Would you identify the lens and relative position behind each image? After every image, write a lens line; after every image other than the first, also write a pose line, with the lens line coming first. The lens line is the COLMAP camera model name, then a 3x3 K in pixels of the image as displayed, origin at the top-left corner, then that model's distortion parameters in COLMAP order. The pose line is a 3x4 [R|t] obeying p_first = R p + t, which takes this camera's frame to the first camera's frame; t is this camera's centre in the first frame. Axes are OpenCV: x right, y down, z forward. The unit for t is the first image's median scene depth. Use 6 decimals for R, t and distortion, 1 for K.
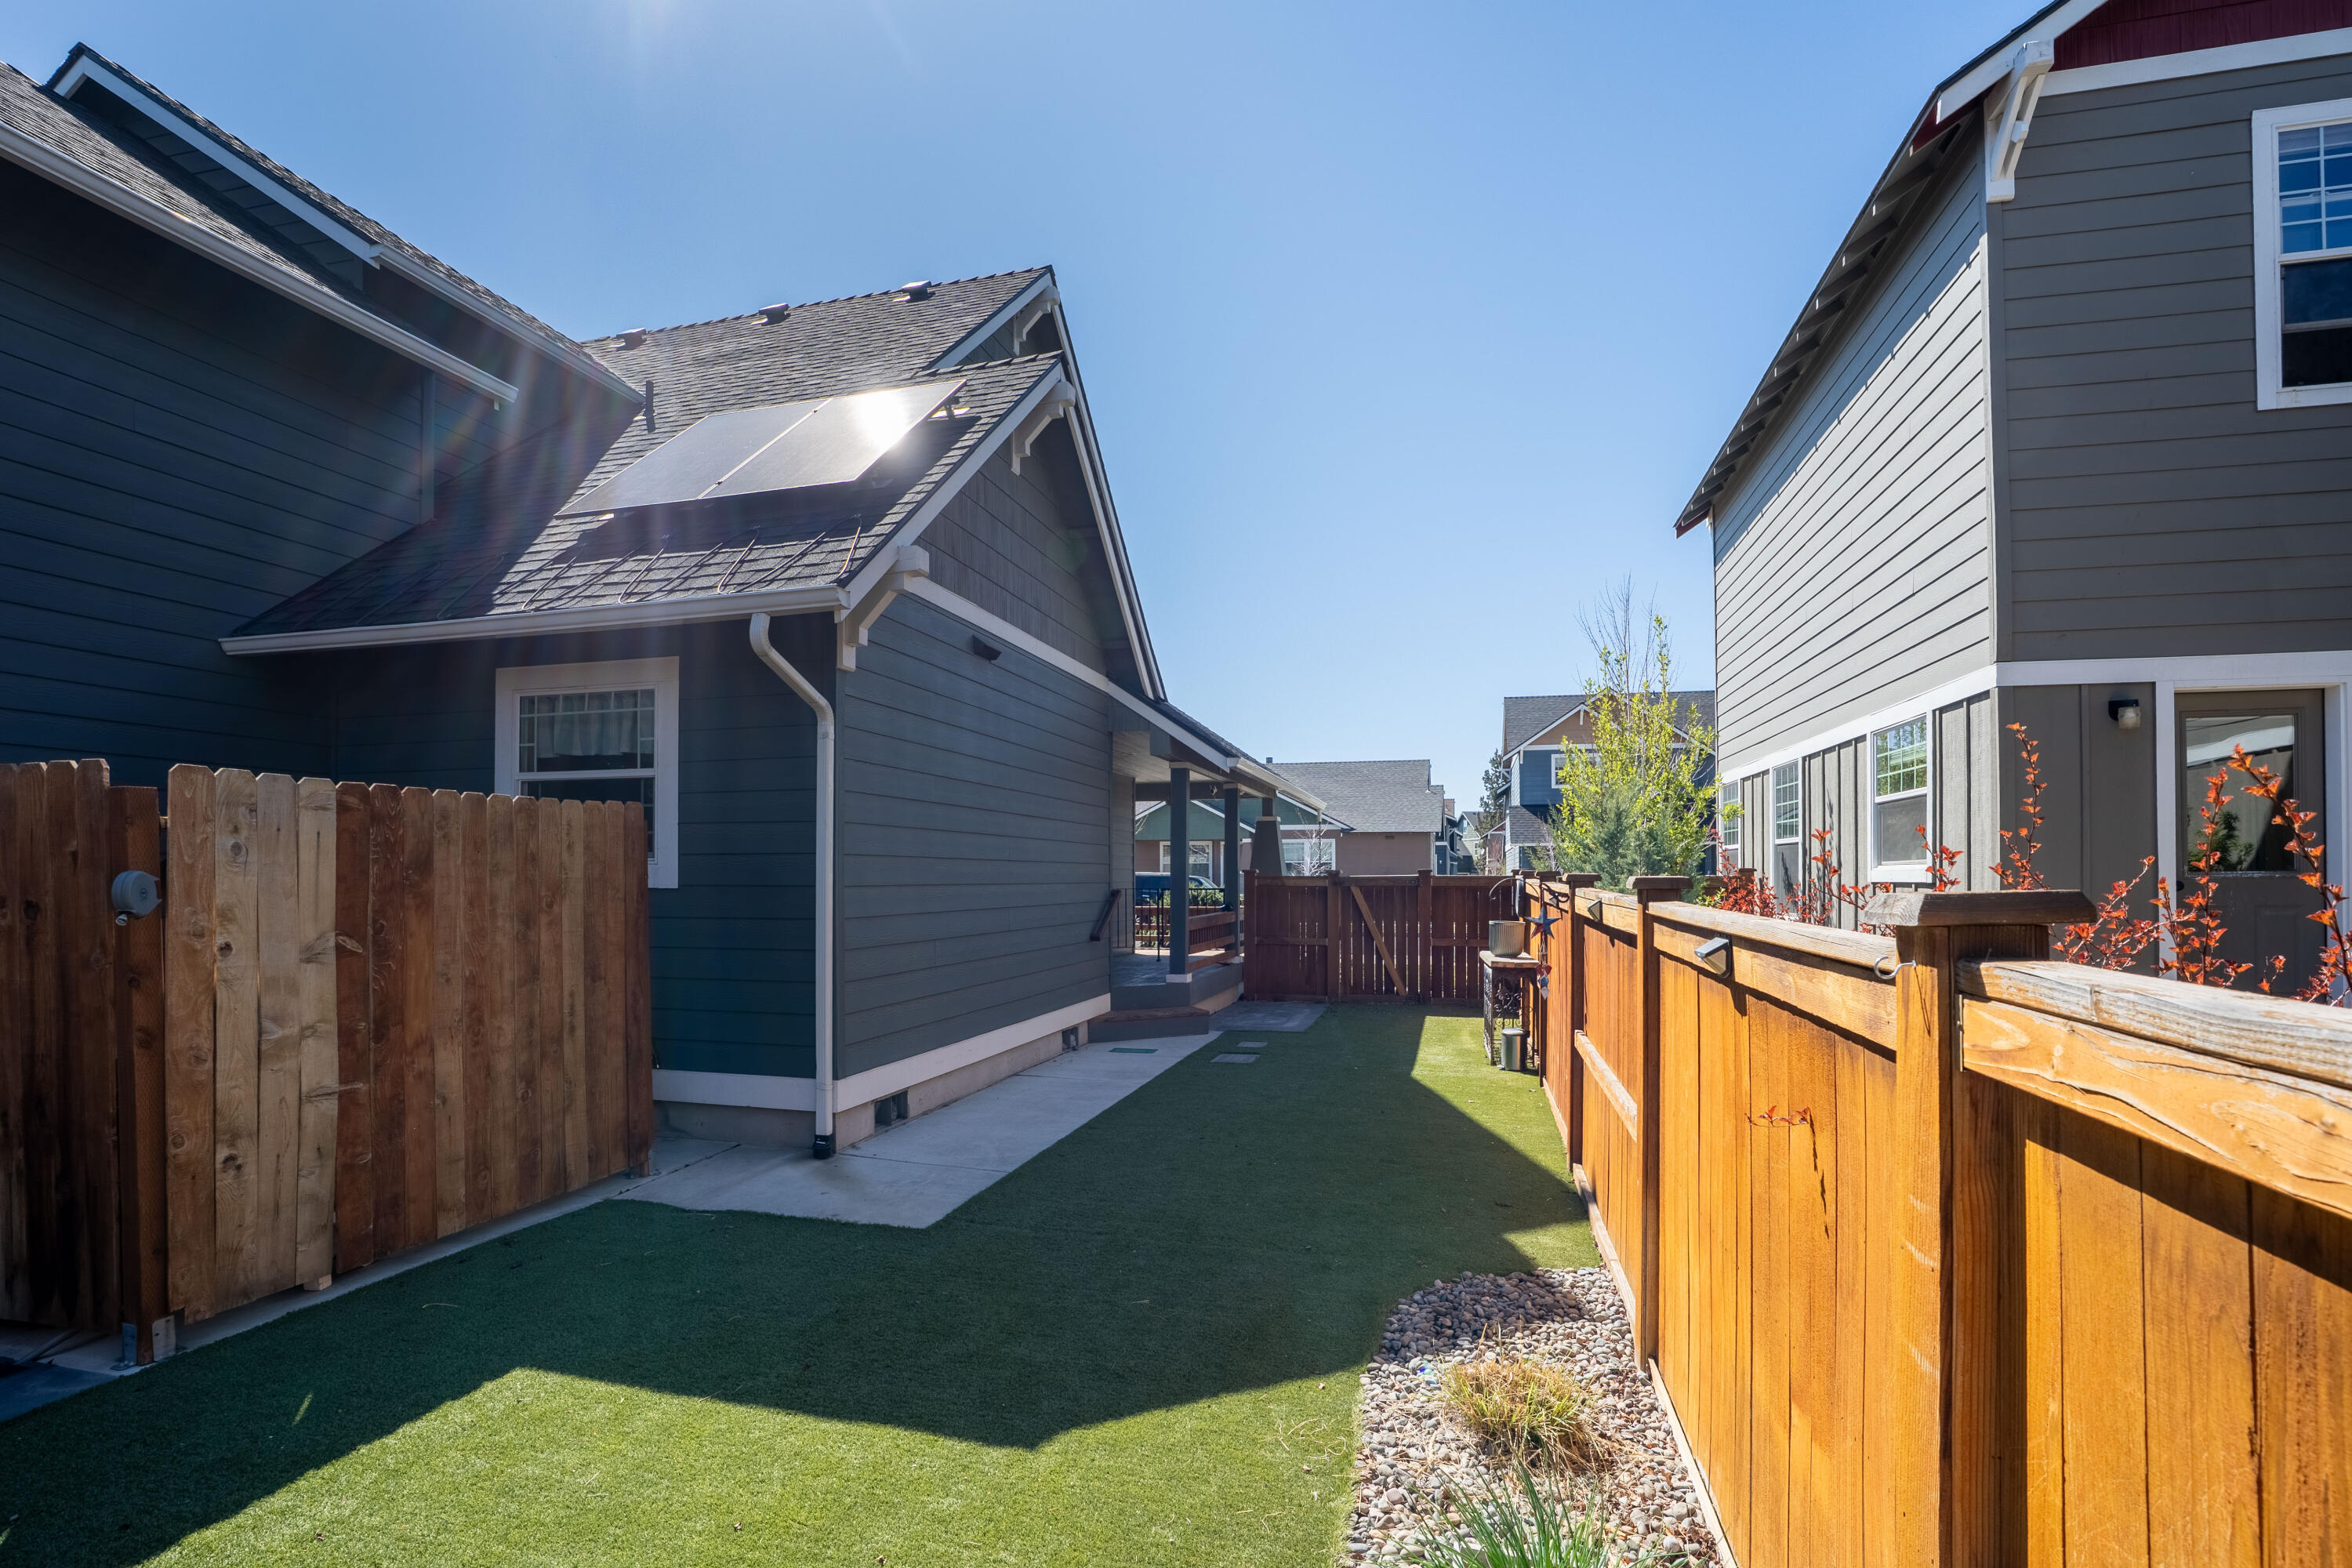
lens RADIAL K [[1087.7, 0, 1170.2], [0, 1087.7, 861.6], [0, 0, 1]] dist [-0.013363, 0.000797]
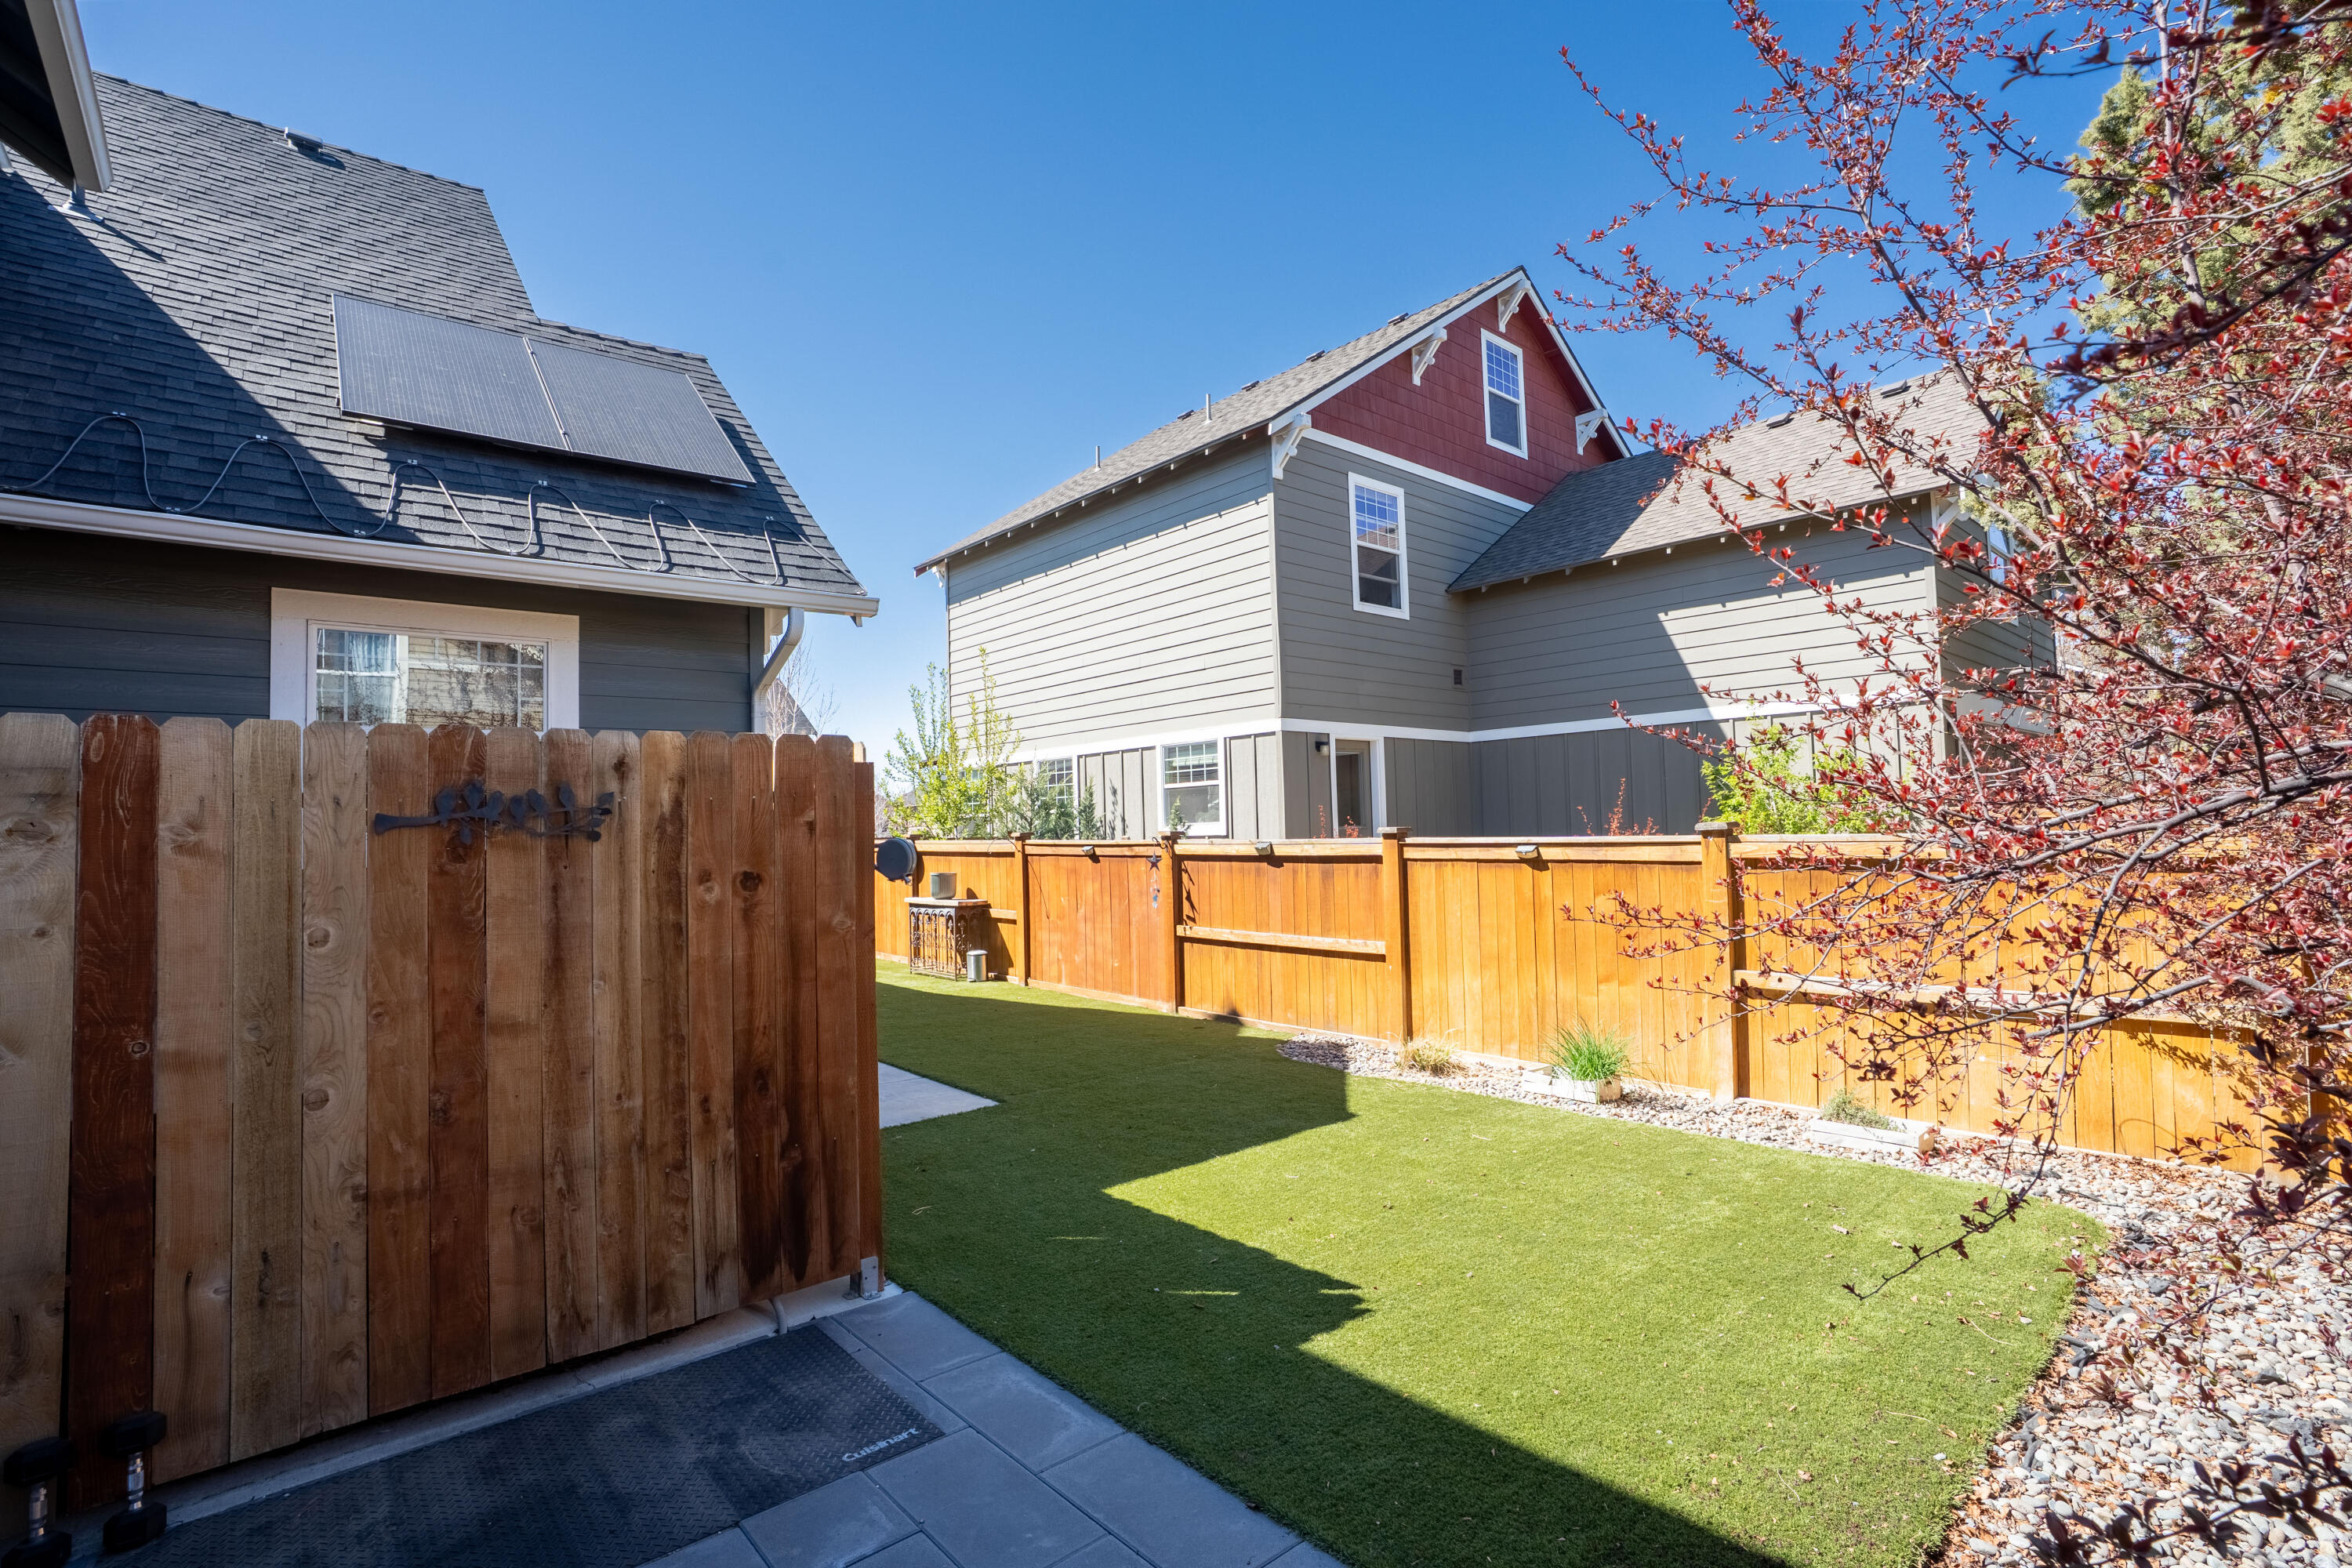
lens RADIAL K [[1107.3, 0, 1176.0], [0, 1107.3, 784.0], [0, 0, 1]] dist [-0.065773, 0.014211]
pose [[0.563055, 0.018927, 0.826202, -1.277834], [0.018939, 0.999180, -0.035797, -0.000748], [-0.826202, 0.035803, 0.562235, 0.081329]]
